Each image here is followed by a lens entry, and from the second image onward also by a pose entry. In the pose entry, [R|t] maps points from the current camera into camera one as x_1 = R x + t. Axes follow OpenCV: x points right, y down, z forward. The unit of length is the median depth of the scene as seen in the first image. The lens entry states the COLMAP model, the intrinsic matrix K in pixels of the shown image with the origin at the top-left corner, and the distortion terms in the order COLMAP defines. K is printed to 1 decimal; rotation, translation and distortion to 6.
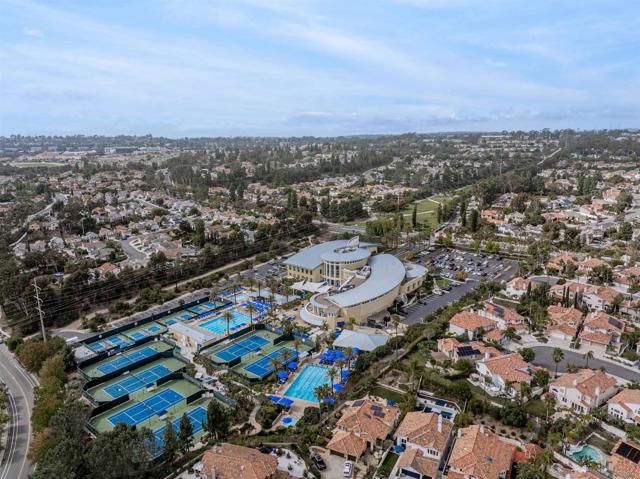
lens RADIAL K [[452.0, 0, 320.0], [0, 452.0, 239.5], [0, 0, 1]] dist [-0.036893, 0.001491]
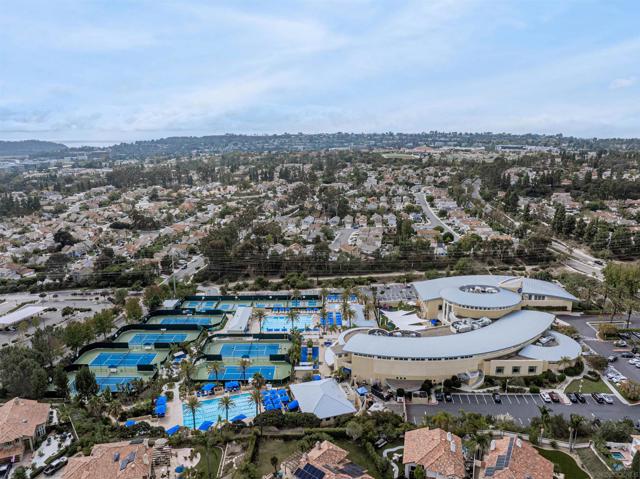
lens RADIAL K [[452.0, 0, 320.0], [0, 452.0, 239.5], [0, 0, 1]] dist [-0.036893, 0.001491]
pose [[0.645369, 0.204625, -0.735954, 0.554649], [-0.191723, 0.976003, 0.103244, -0.117711], [0.739420, 0.074469, 0.669113, 0.393875]]
